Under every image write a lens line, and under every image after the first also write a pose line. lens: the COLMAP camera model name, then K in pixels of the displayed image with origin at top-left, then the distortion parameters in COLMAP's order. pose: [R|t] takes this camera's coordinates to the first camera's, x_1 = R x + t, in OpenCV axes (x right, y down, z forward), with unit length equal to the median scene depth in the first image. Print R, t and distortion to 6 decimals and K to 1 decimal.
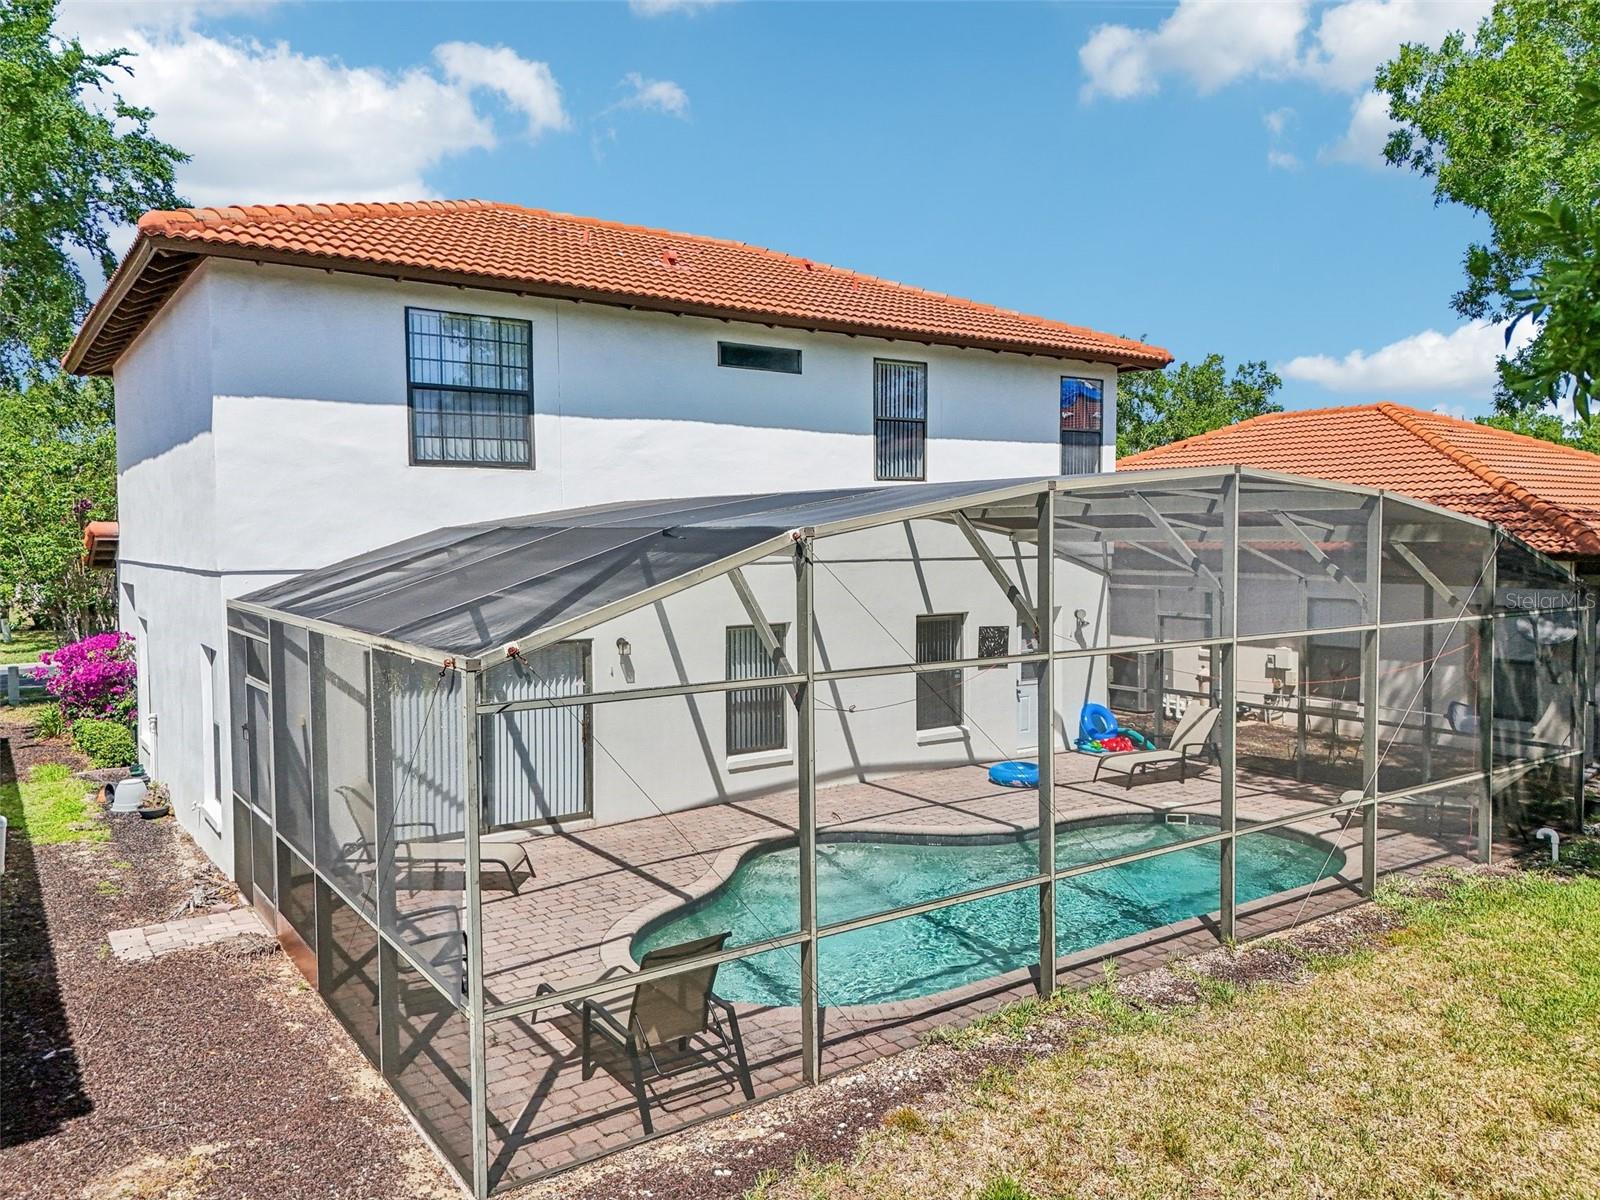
lens RADIAL K [[1183.8, 0, 807.2], [0, 1183.8, 603.4], [0, 0, 1]] dist [0.054096, -0.030069]
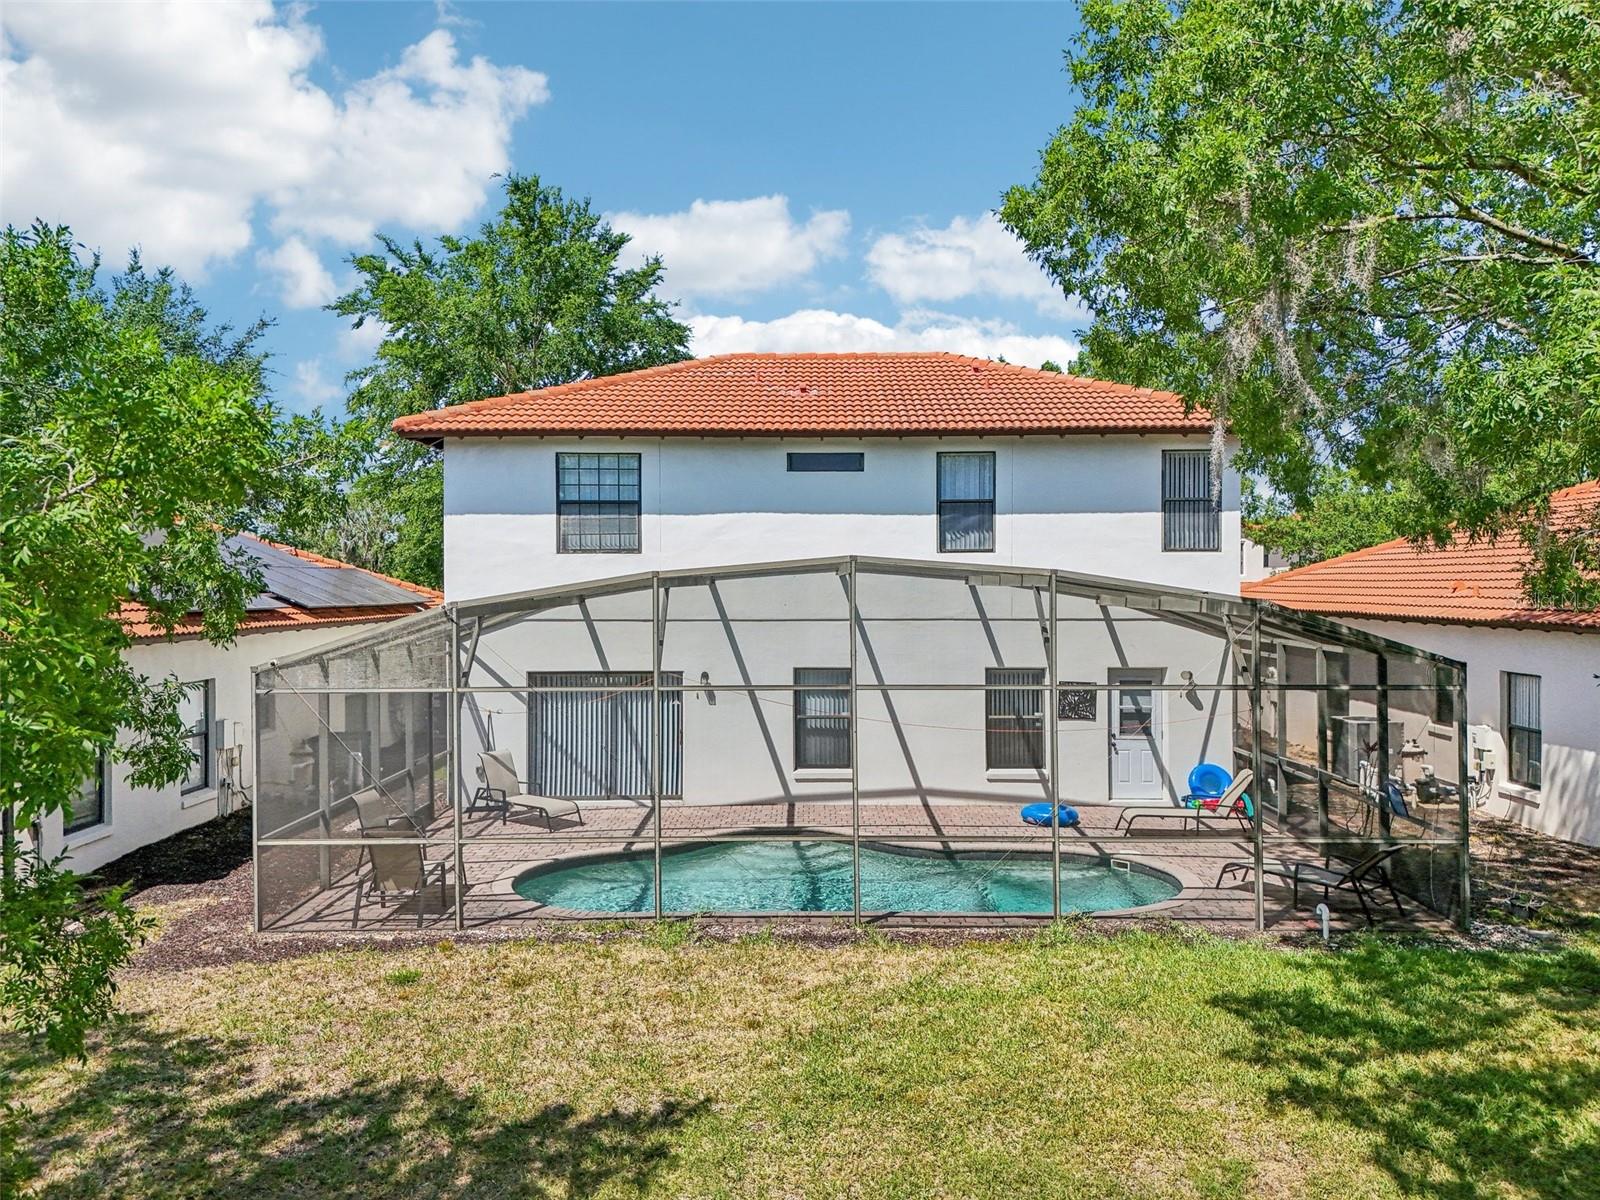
lens RADIAL K [[1183.8, 0, 791.2], [0, 1183.8, 585.4], [0, 0, 1]] dist [0.054096, -0.030069]
pose [[0.807628, 0.003649, -0.589681, 0.715752], [-0.035188, 0.998497, -0.042014, -0.016631], [0.588642, 0.054681, 0.806542, -0.061272]]
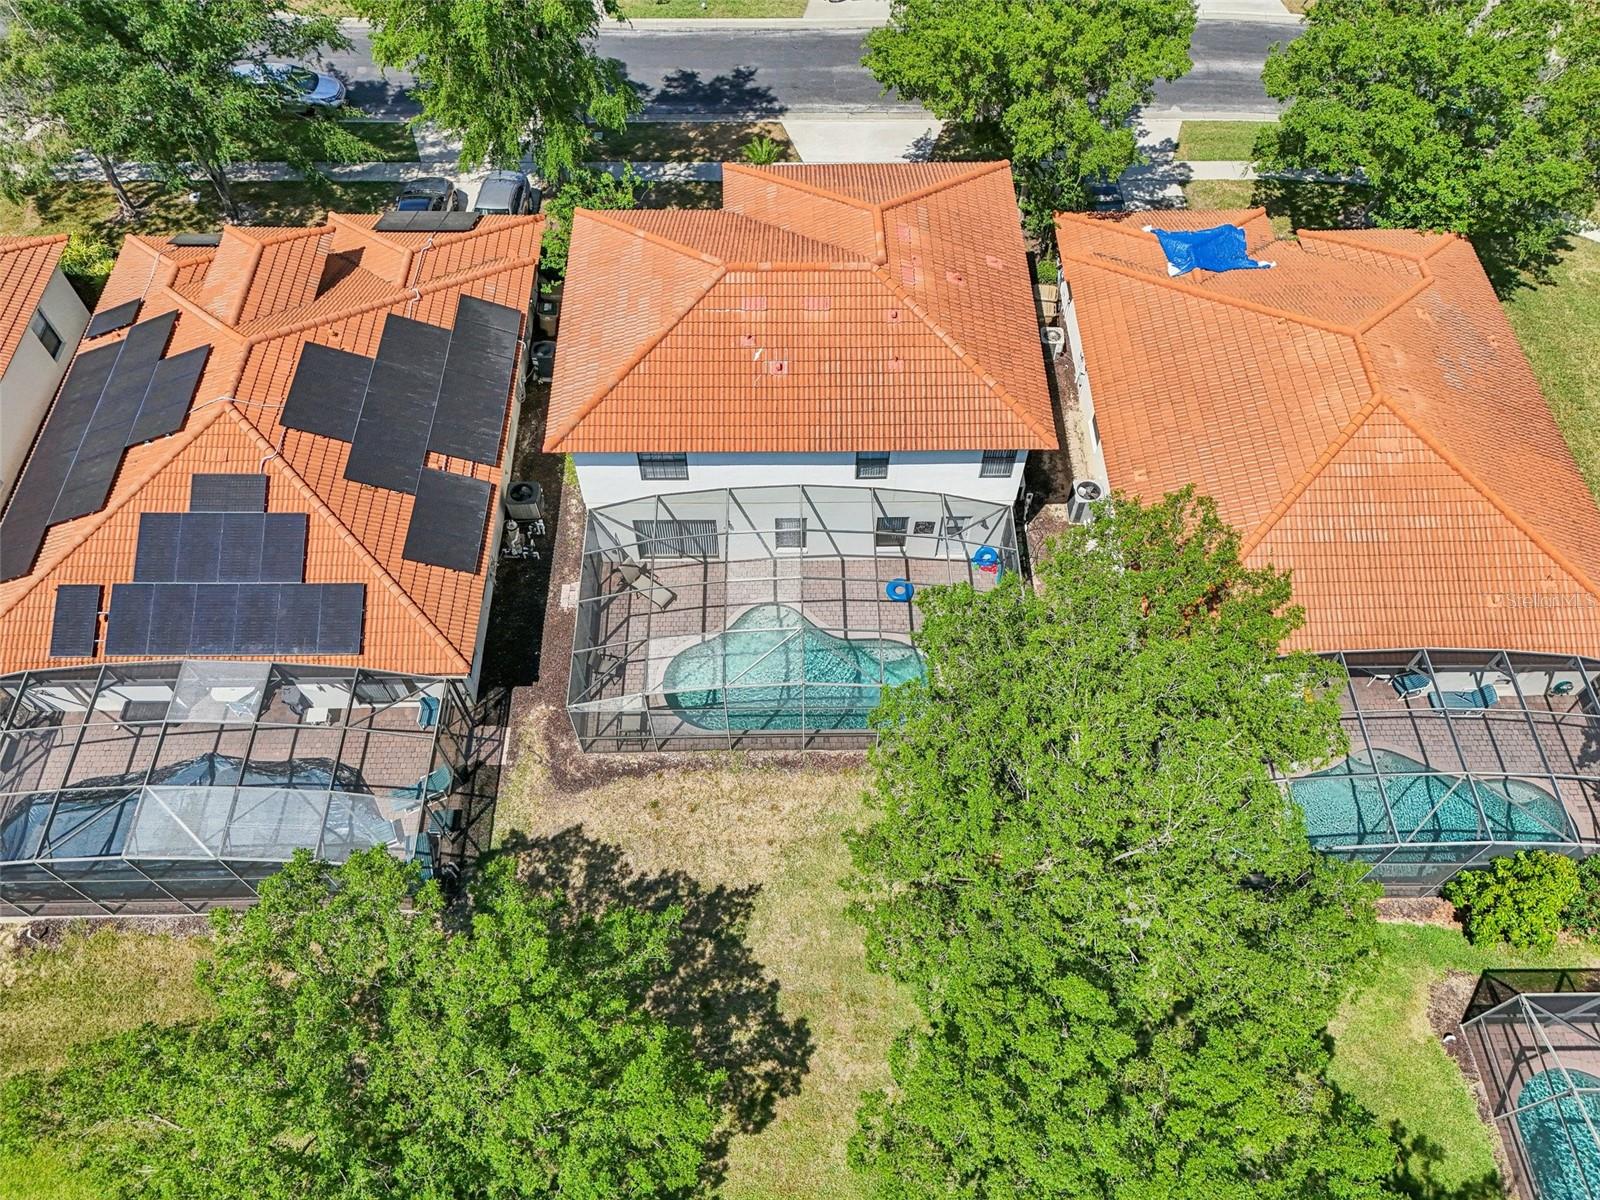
lens RADIAL K [[1183.8, 0, 806.4], [0, 1183.8, 597.6], [0, 0, 1]] dist [0.054096, -0.030069]
pose [[0.827797, 0.474567, -0.299229, 0.812273], [-0.050026, 0.593672, 0.803151, -1.891619], [0.558793, -0.649877, 0.515181, -0.338474]]
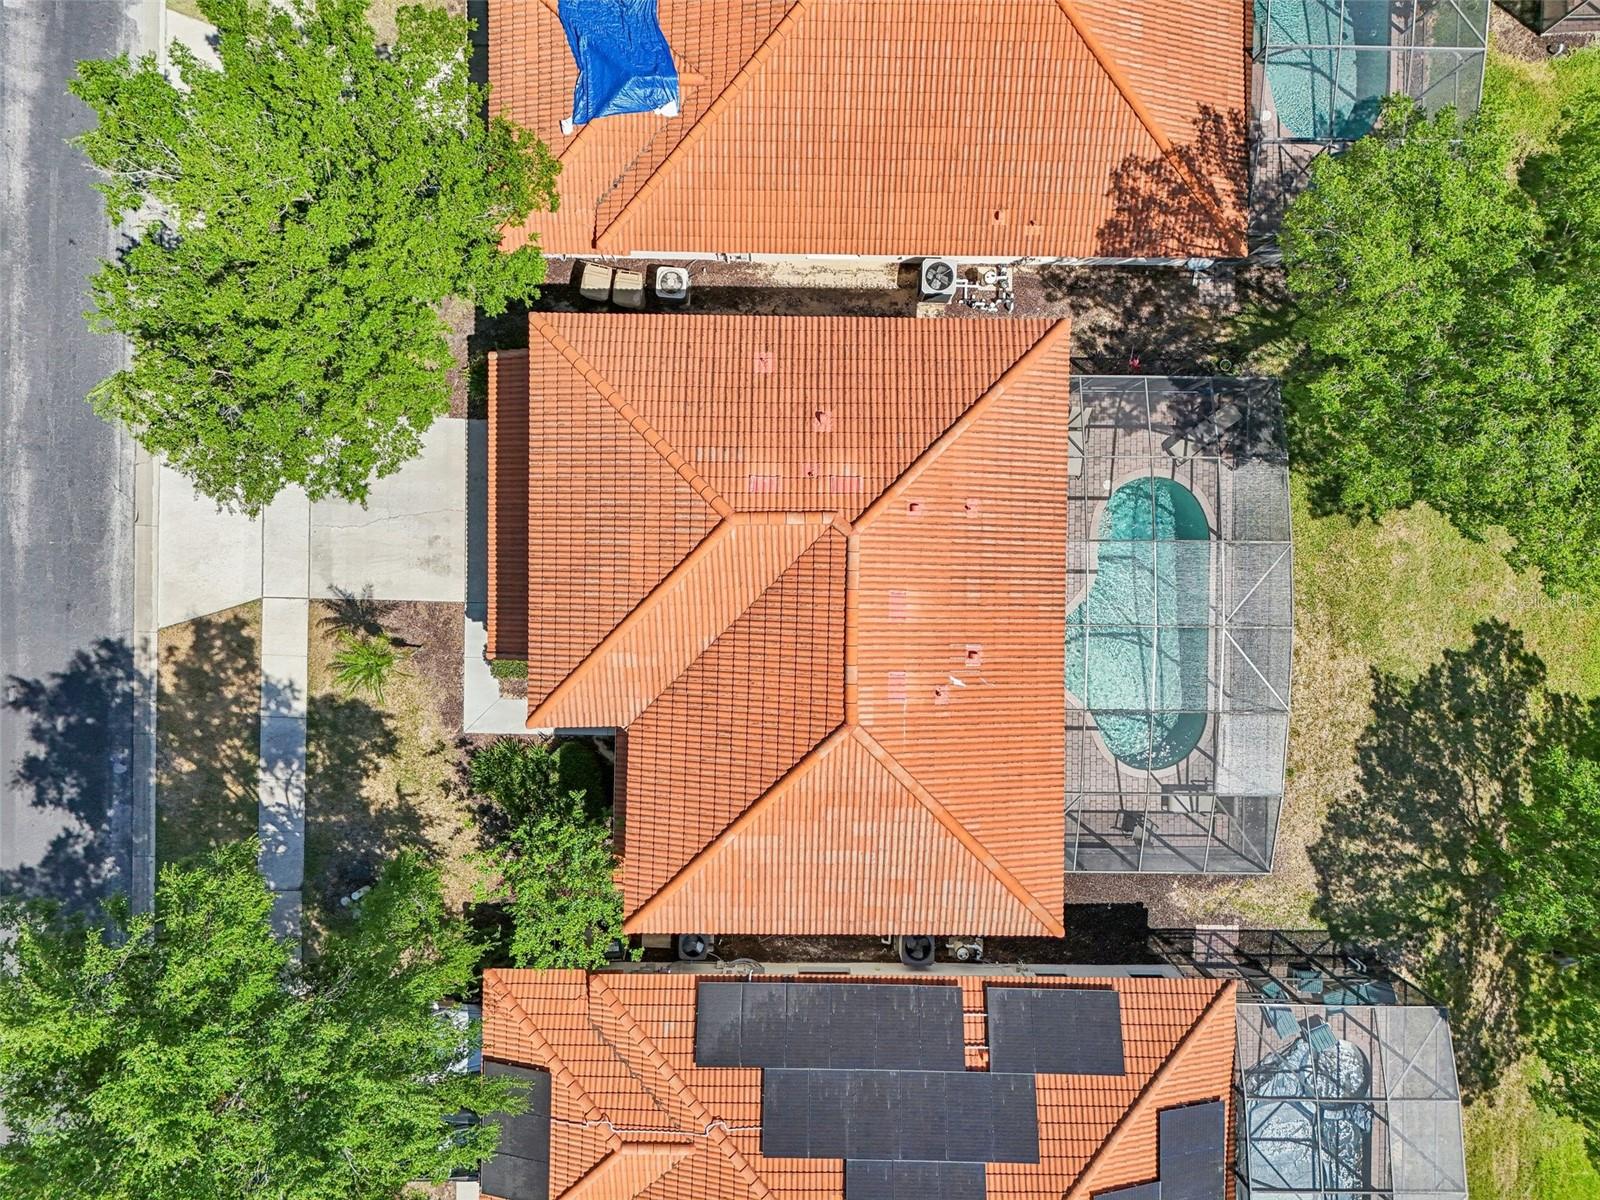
lens RADIAL K [[1183.8, 0, 796.9], [0, 1183.8, 595.5], [0, 0, 1]] dist [0.054096, -0.030069]
pose [[0.581996, -0.813141, 0.009059, -0.226184], [0.035644, 0.036638, 0.998693, -2.150927], [-0.812410, -0.580912, 0.050307, 1.278877]]
